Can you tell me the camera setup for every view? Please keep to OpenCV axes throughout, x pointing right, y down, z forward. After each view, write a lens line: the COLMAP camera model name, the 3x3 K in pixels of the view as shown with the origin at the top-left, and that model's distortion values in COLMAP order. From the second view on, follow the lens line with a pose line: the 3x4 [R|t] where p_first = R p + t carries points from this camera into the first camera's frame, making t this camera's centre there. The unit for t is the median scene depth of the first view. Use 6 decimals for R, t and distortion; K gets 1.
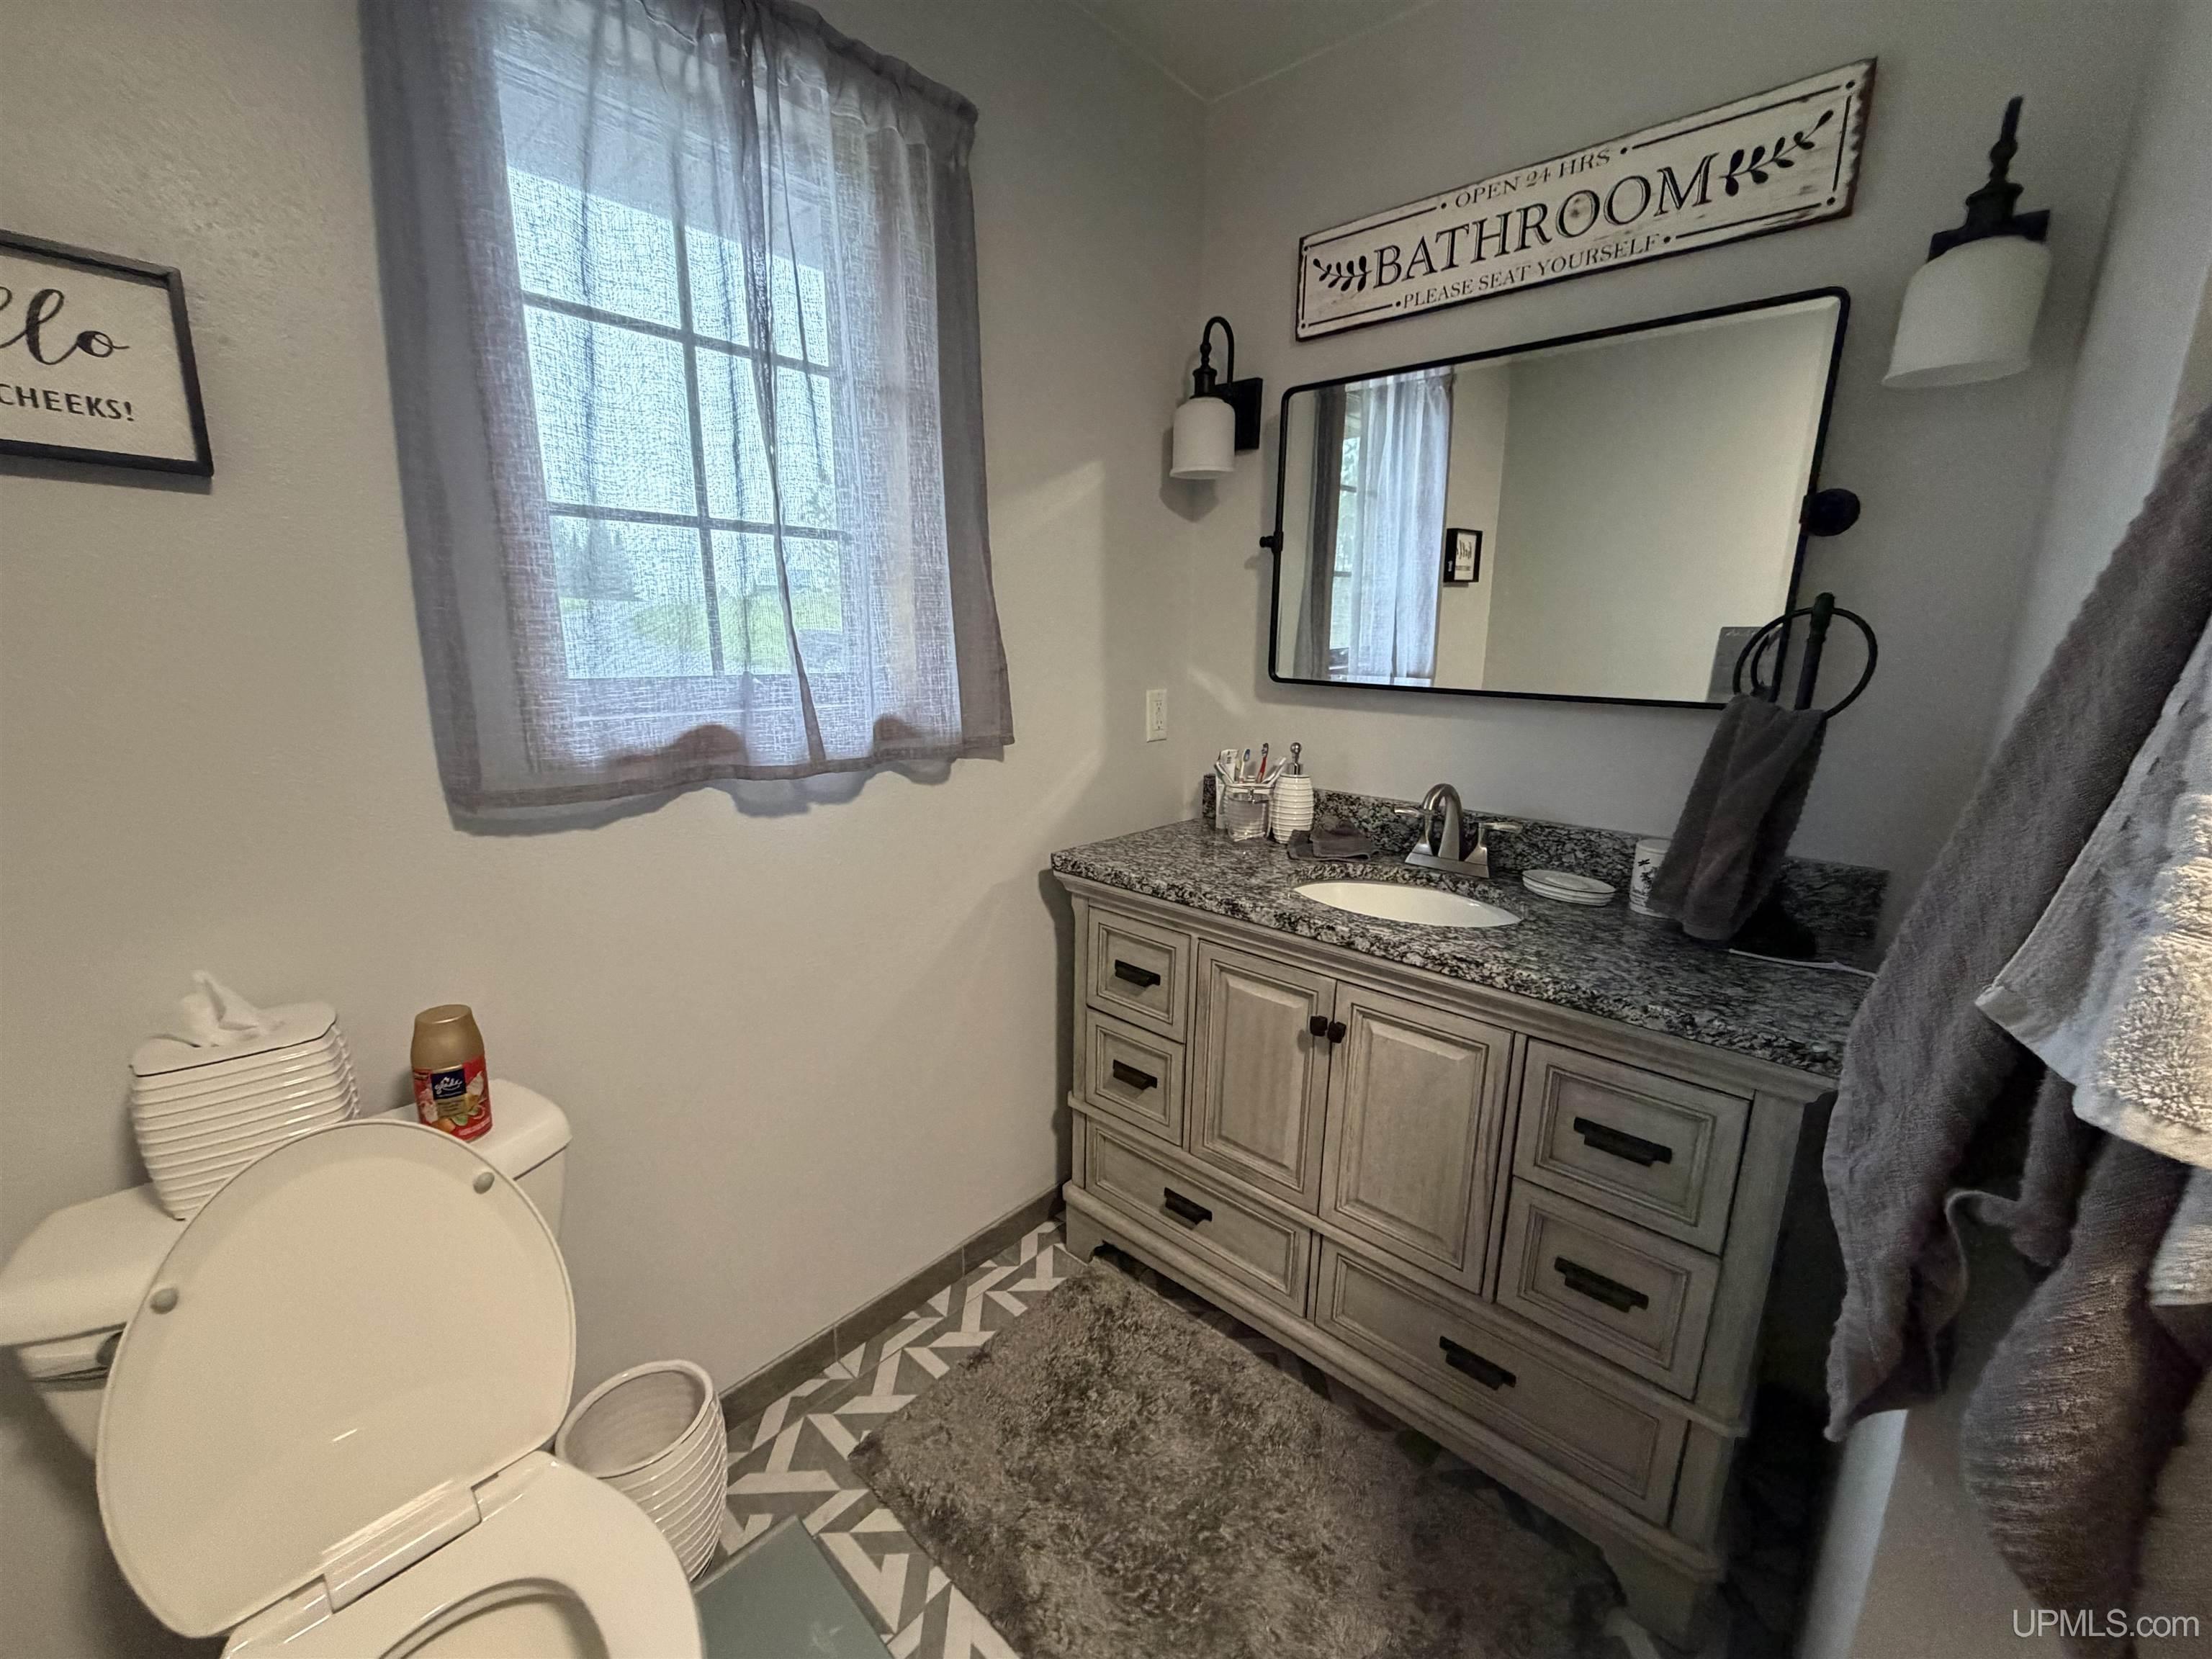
lens RADIAL K [[888.5, 0, 1112.6], [0, 888.5, 834.7], [0, 0, 1]] dist [-0.001918, 0.000090]
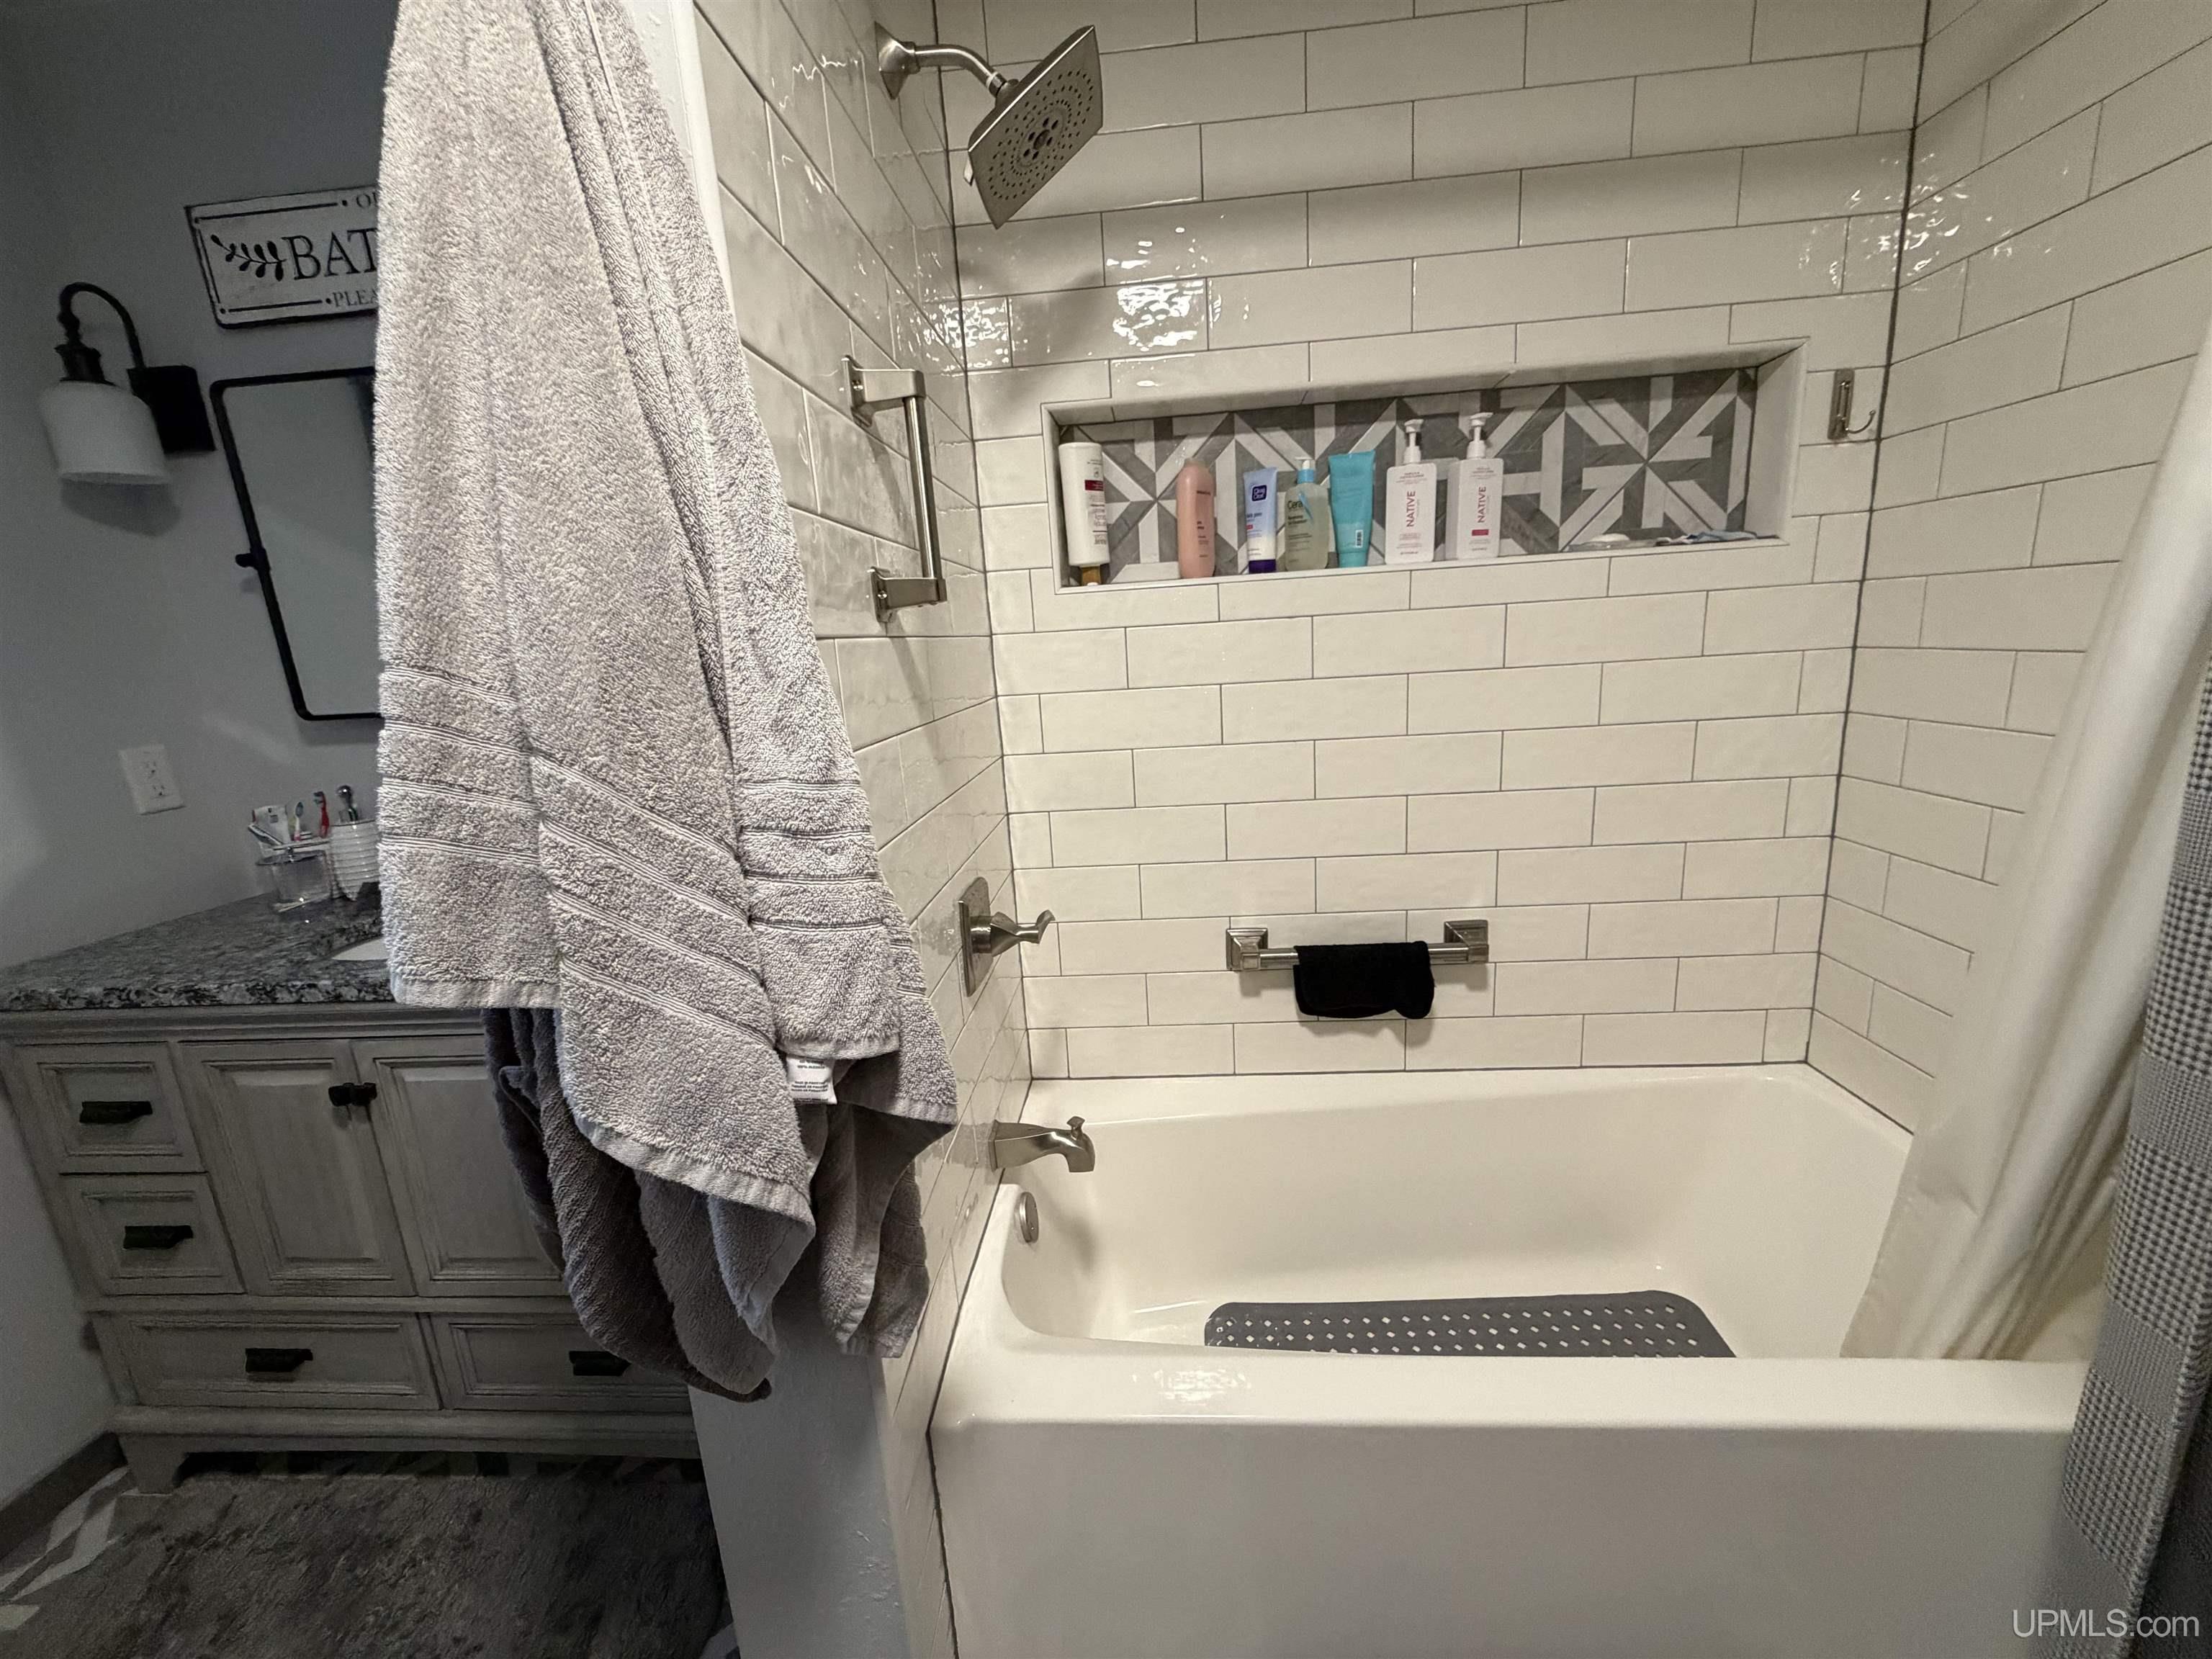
lens RADIAL K [[888.5, 0, 1103.1], [0, 888.5, 831.7], [0, 0, 1]] dist [-0.001918, 0.000090]
pose [[0.782068, -0.192406, 0.592747, 0.291996], [0.205670, 0.977542, 0.045950, 0.060317], [-0.588277, 0.085974, 0.804077, -0.158682]]
